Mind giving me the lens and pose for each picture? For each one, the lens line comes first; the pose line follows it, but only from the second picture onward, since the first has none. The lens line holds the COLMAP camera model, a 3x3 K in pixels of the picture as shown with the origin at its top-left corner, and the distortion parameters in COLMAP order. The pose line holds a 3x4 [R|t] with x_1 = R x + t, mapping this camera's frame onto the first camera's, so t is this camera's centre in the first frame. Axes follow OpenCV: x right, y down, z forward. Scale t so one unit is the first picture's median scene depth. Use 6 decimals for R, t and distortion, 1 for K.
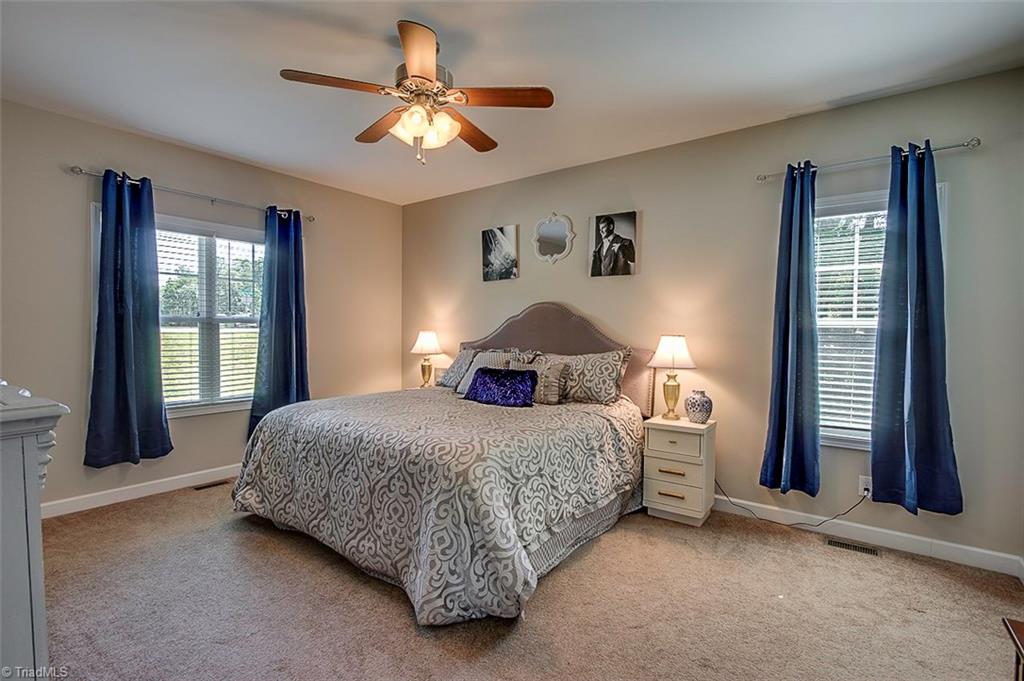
lens RADIAL K [[464.8, 0, 509.4], [0, 464.8, 328.4], [0, 0, 1]] dist [-0.002248, 0.000034]
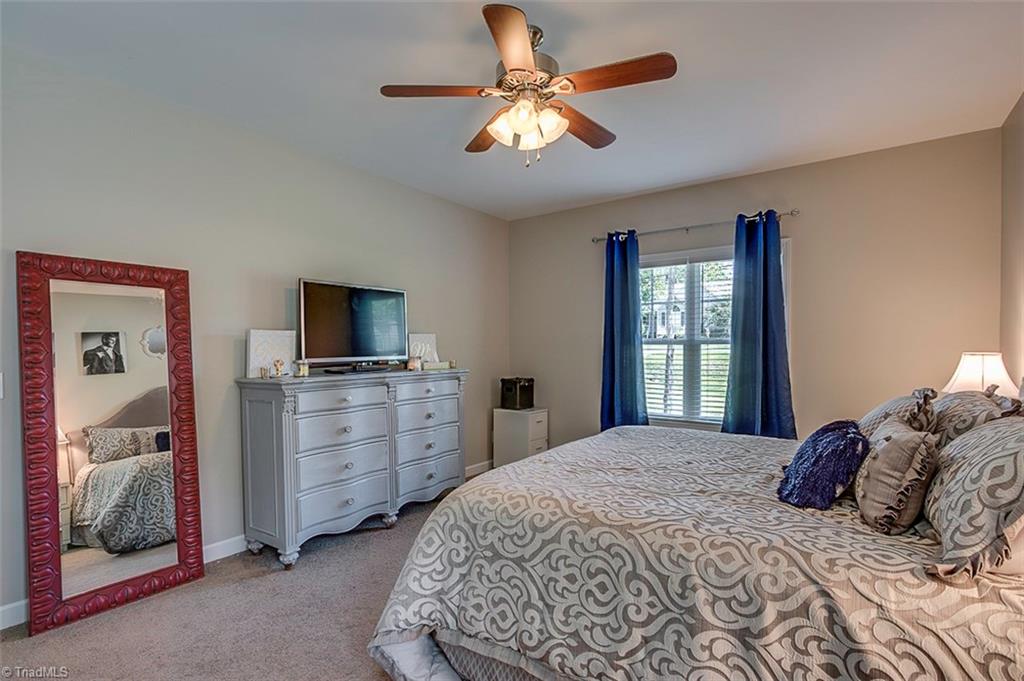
lens RADIAL K [[480.5, 0, 508.2], [0, 480.5, 345.2], [0, 0, 1]] dist [-0.012935, 0.000560]
pose [[0.028573, -0.014336, -0.999489, 0.590683], [0.001612, 0.999897, -0.014296, 0.006335], [0.999590, -0.001203, 0.028593, 0.748711]]
